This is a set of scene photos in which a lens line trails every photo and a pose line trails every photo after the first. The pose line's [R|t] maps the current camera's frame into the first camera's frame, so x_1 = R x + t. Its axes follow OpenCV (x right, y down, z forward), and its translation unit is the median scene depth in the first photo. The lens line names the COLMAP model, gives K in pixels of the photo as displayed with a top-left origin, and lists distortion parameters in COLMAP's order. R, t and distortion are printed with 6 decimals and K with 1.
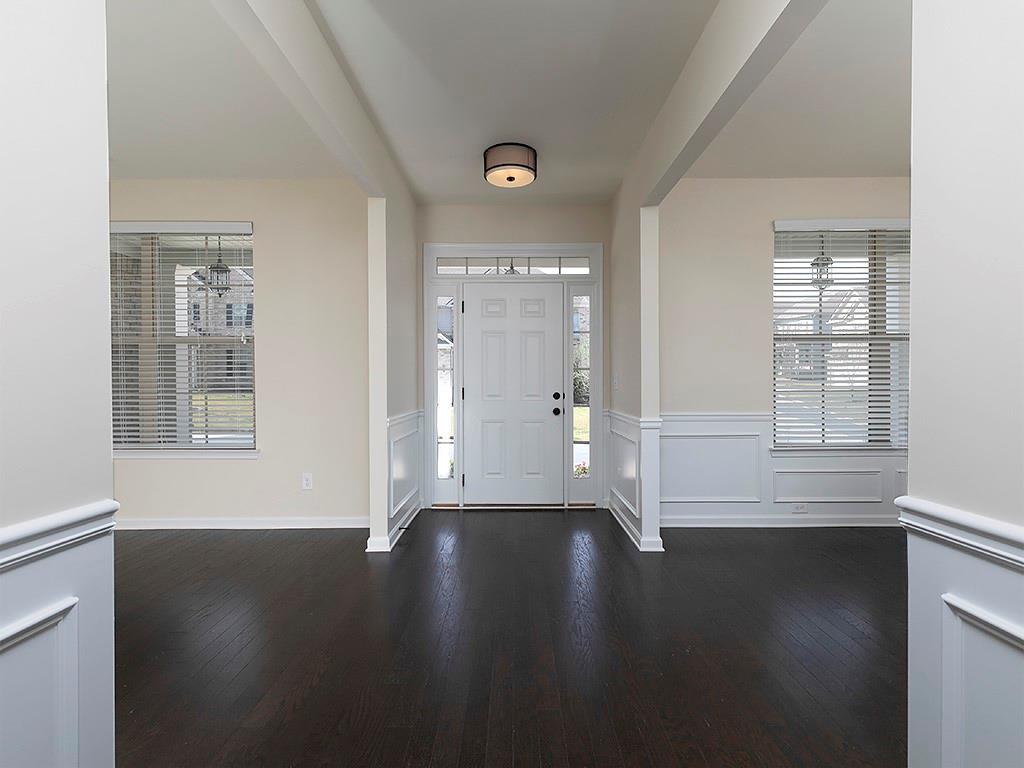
lens RADIAL K [[501.8, 0, 512.0], [0, 501.8, 384.0], [0, 0, 1]] dist [-0.000384, -0.000275]
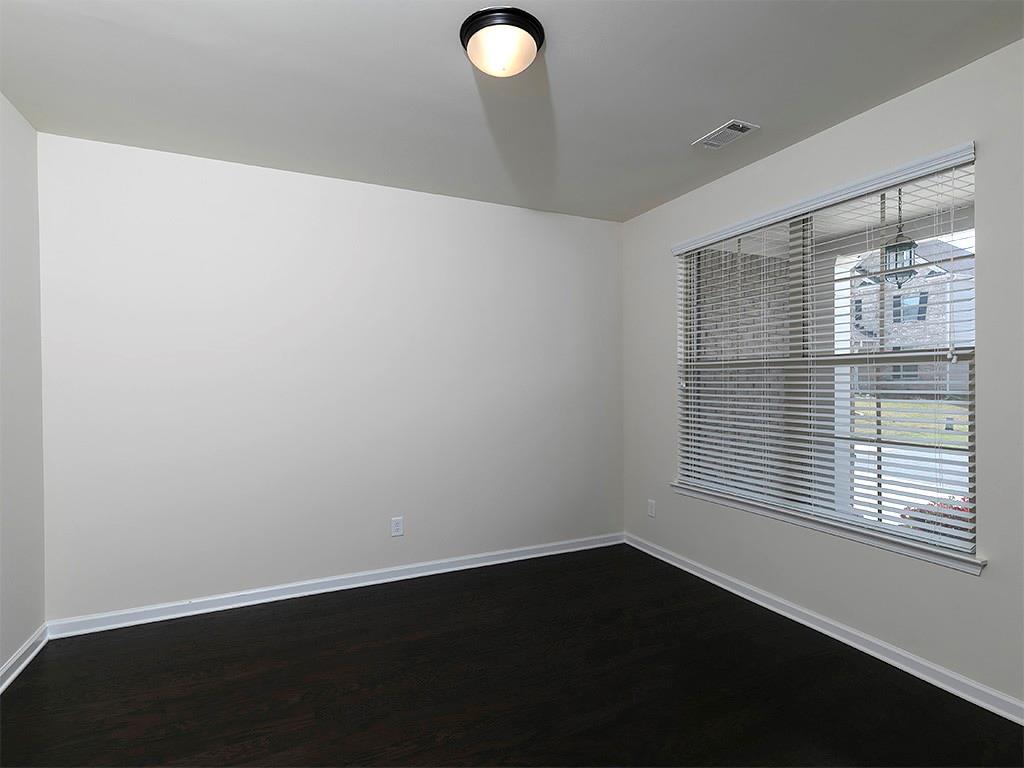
lens RADIAL K [[516.5, 0, 512.0], [0, 516.5, 384.0], [0, 0, 1]] dist [0.004210, 0.000357]
pose [[0.410626, 0.009637, -0.911753, -0.206641], [-0.007203, 0.999947, 0.007325, -0.058240], [0.911776, 0.003560, 0.410673, 0.308353]]
